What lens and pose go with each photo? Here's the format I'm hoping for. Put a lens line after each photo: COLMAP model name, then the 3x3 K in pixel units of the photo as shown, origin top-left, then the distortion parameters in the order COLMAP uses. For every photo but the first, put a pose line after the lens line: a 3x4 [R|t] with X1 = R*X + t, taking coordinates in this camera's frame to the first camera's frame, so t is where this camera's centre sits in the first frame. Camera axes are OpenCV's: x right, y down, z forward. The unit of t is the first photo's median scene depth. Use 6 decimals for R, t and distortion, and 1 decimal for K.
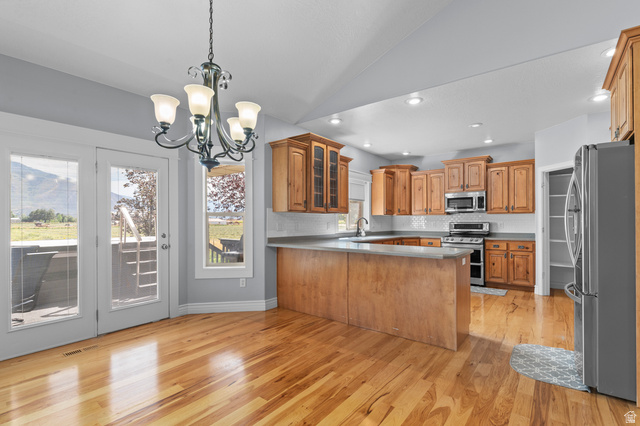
lens RADIAL K [[303.2, 0, 320.5], [0, 303.2, 217.4], [0, 0, 1]] dist [0.001943, 0.000640]
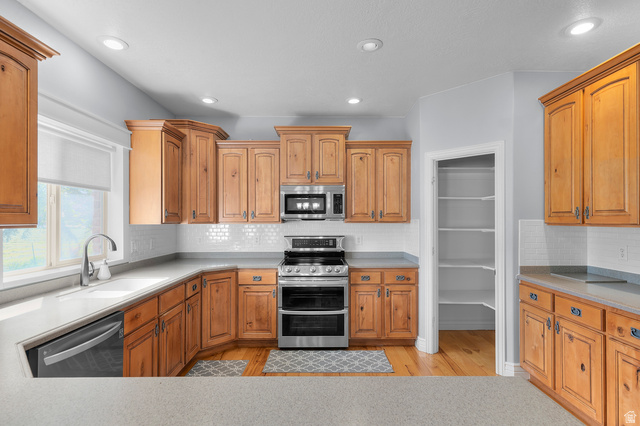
lens RADIAL K [[341.7, 0, 323.8], [0, 341.7, 221.3], [0, 0, 1]] dist [0.037261, 0.000427]
pose [[0.786098, 0.000277, 0.618101, 0.089971], [-0.009382, 0.999890, 0.011484, -0.022544], [-0.618030, -0.014826, 0.786014, 0.486944]]
